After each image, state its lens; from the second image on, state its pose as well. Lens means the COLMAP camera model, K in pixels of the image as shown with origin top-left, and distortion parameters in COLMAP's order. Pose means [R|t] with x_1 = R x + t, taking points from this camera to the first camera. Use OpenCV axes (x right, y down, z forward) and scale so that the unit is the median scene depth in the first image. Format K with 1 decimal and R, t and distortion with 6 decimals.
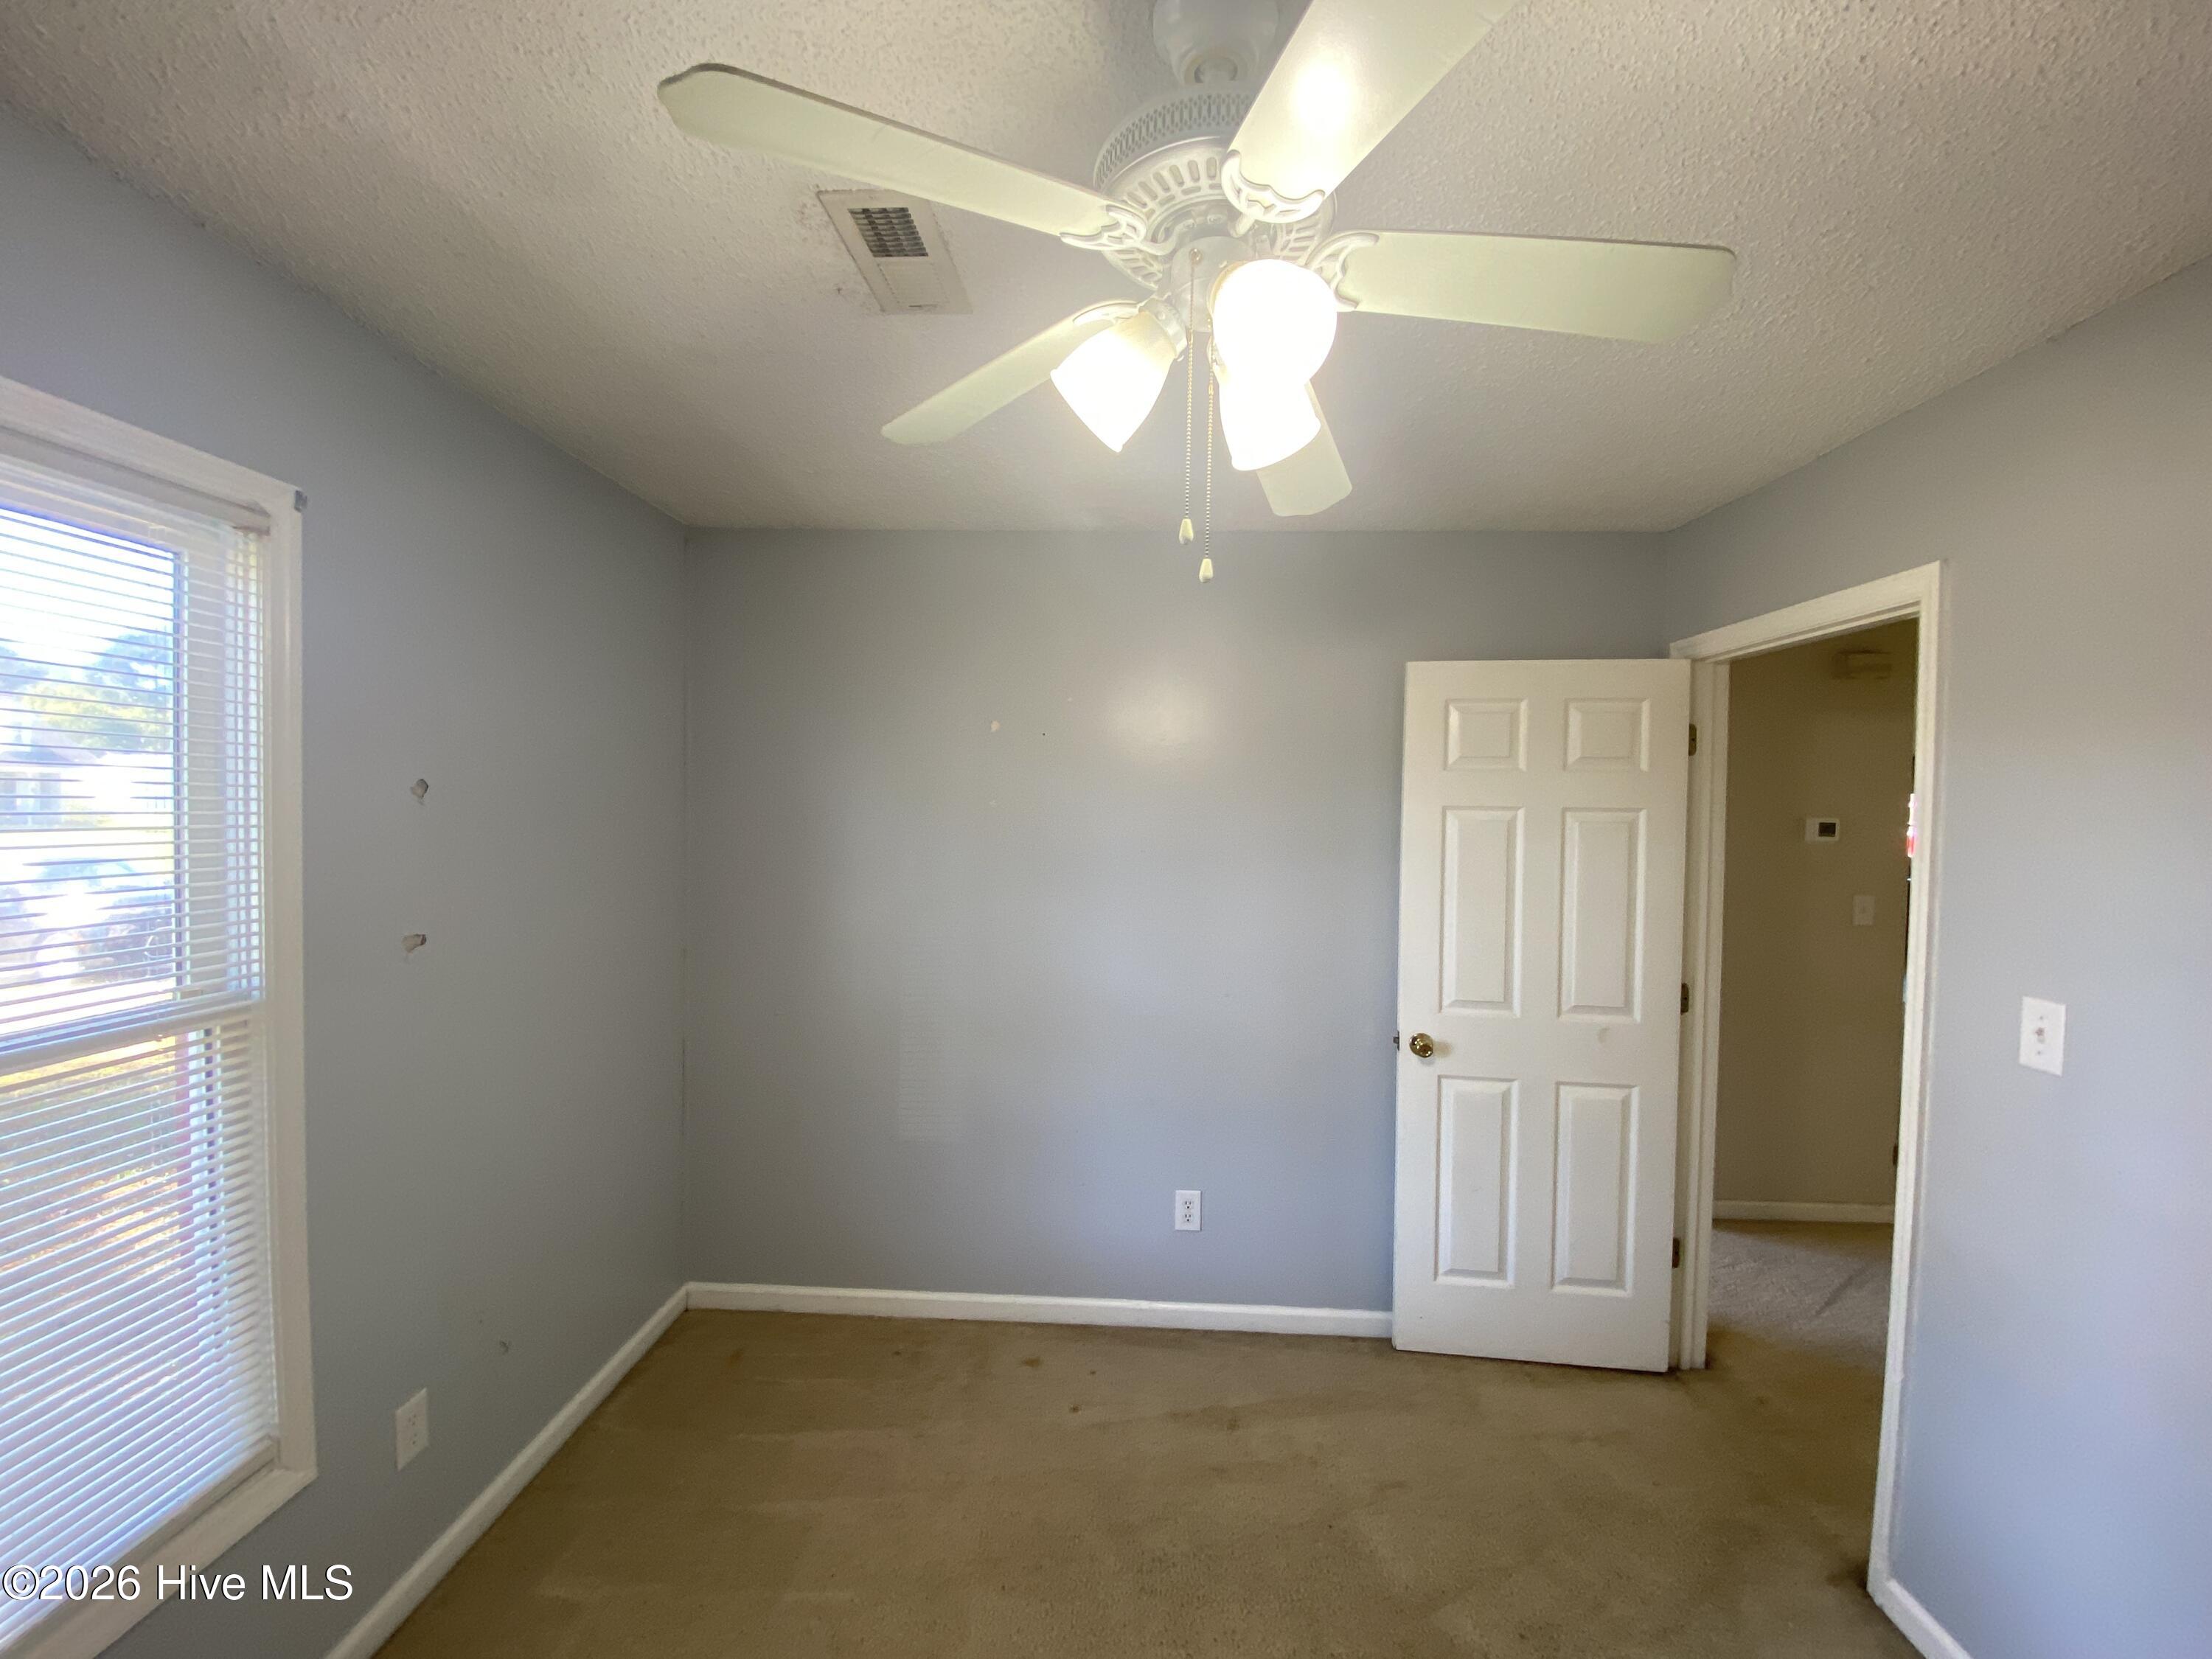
lens RADIAL K [[891.2, 0, 1106.8], [0, 891.2, 830.8], [0, 0, 1]] dist [0.012457, -0.016471]
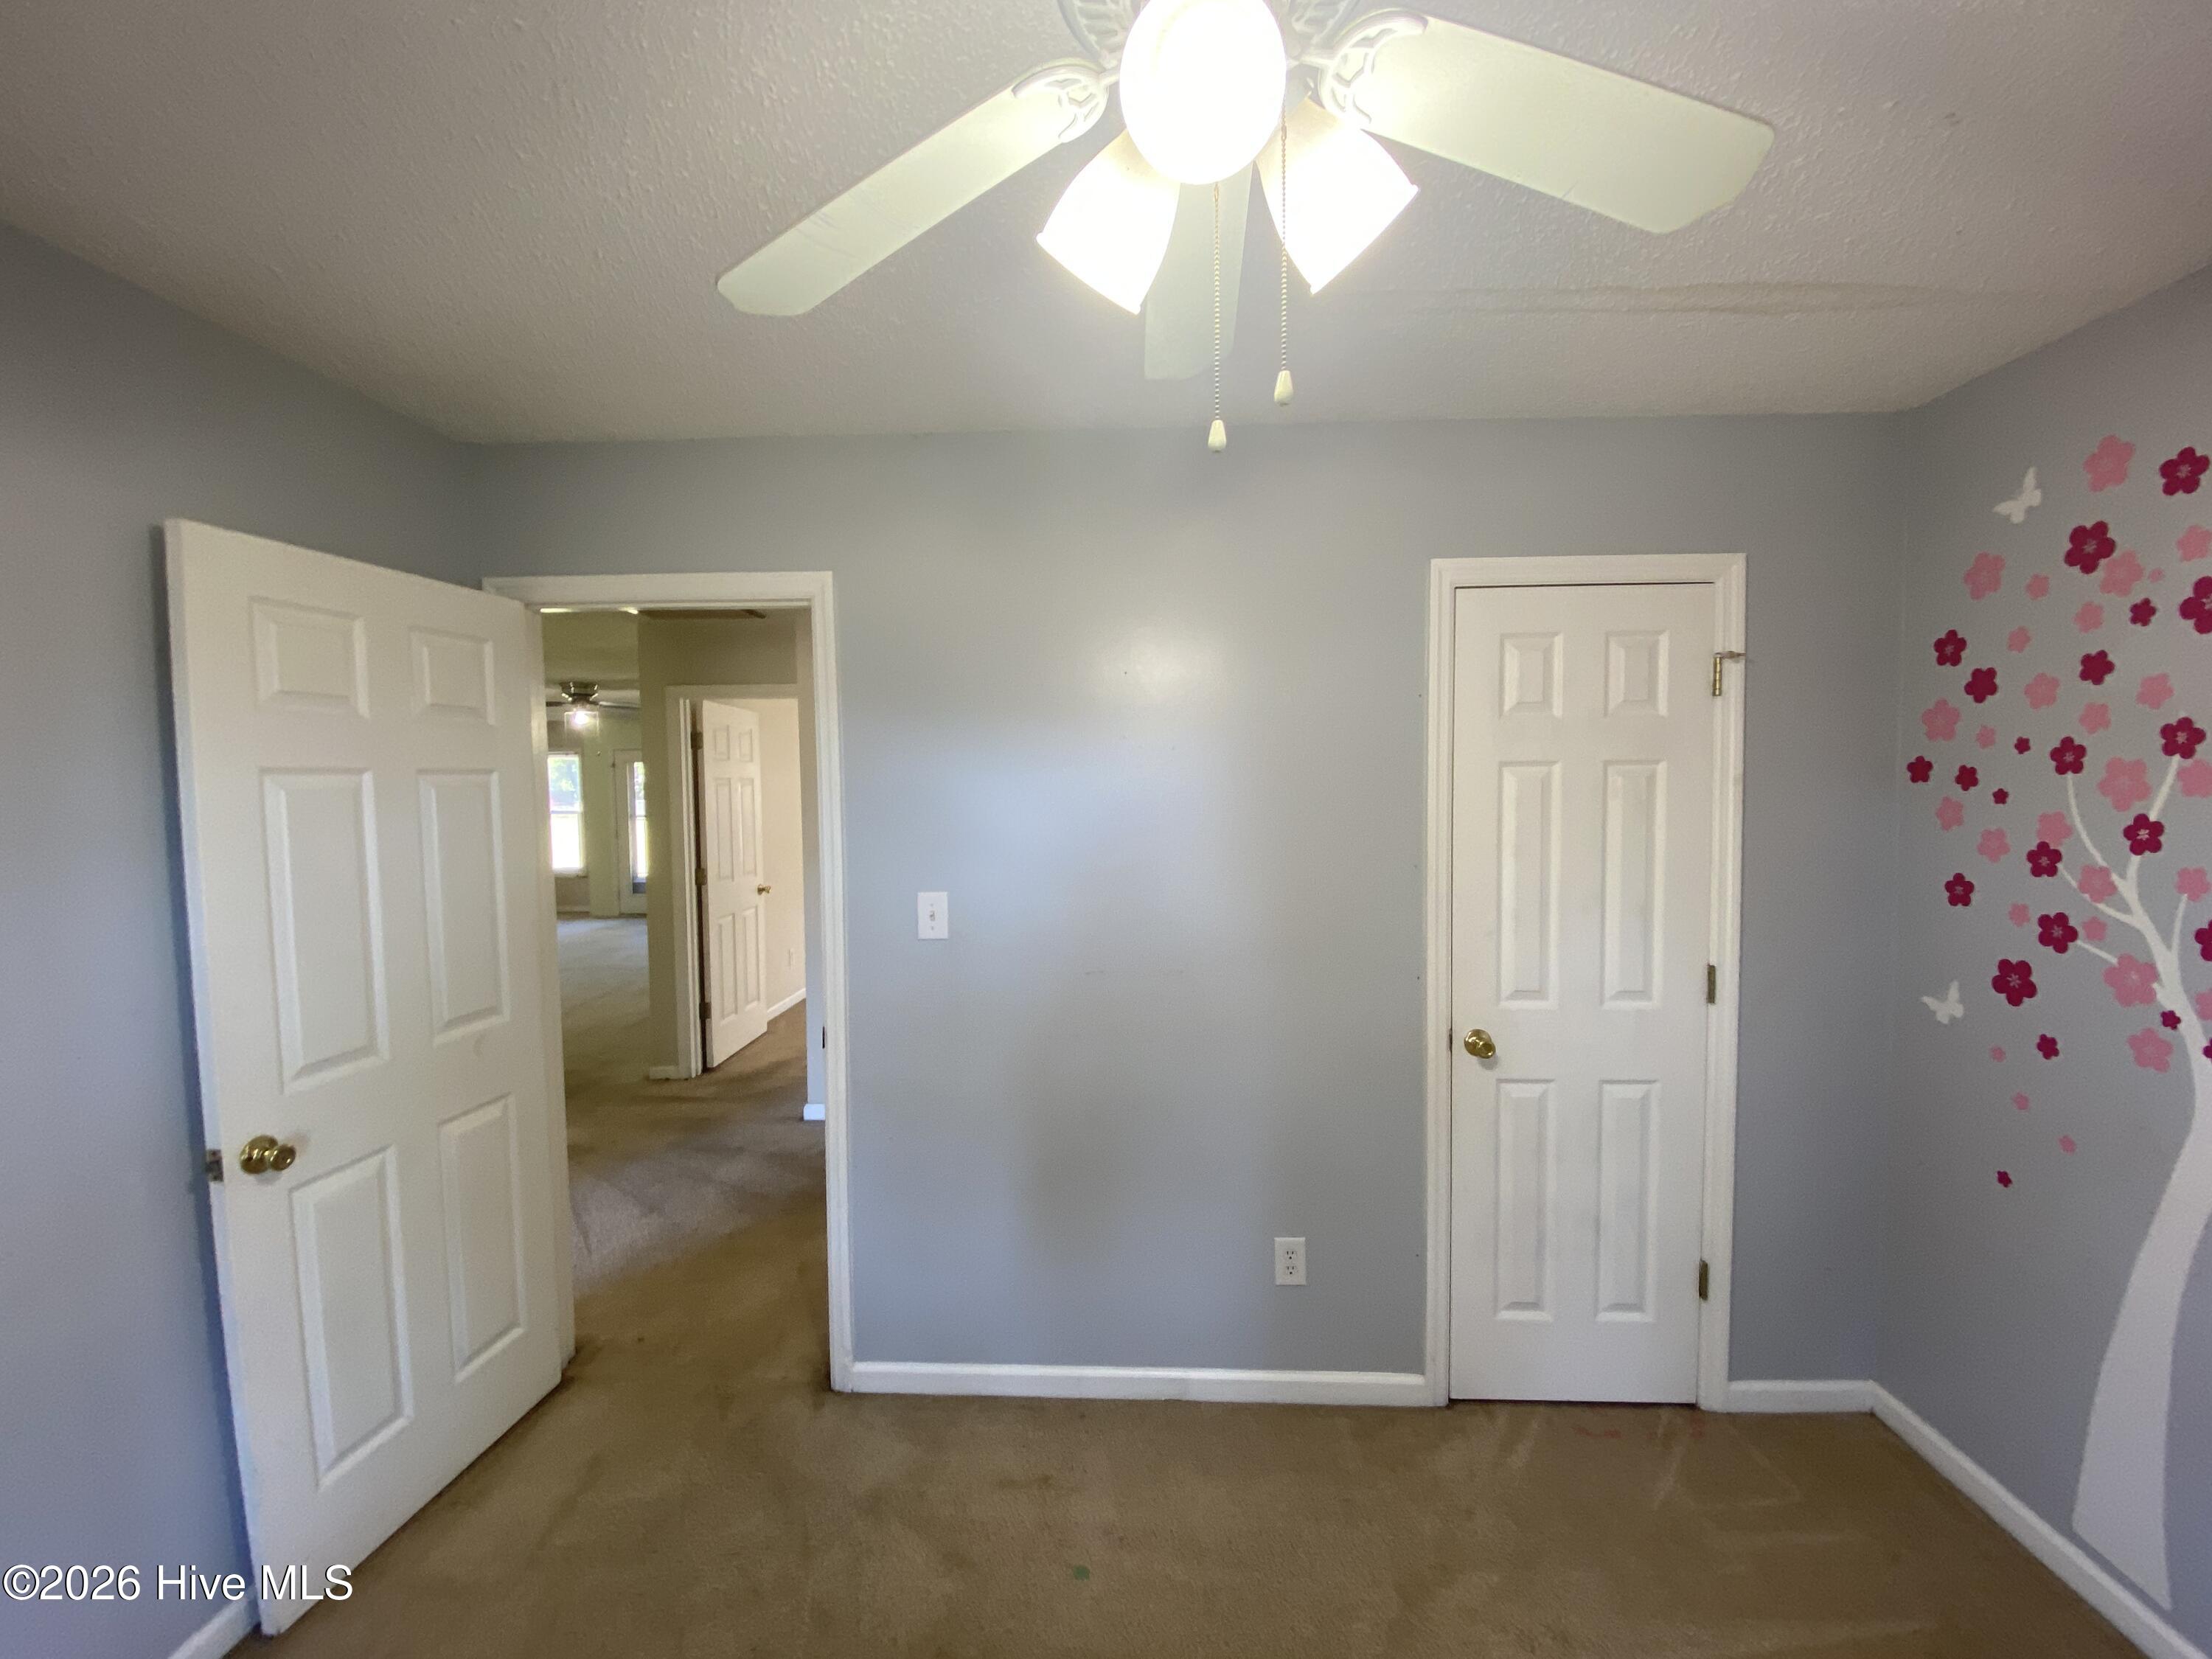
lens RADIAL K [[872.8, 0, 1104.5], [0, 872.8, 825.1], [0, 0, 1]] dist [0.000439, -0.011258]
pose [[0.009597, -0.067498, 0.997673, -0.228474], [0.042103, 0.996862, 0.067039, -0.003913], [-0.999067, 0.041362, 0.012409, 0.411516]]
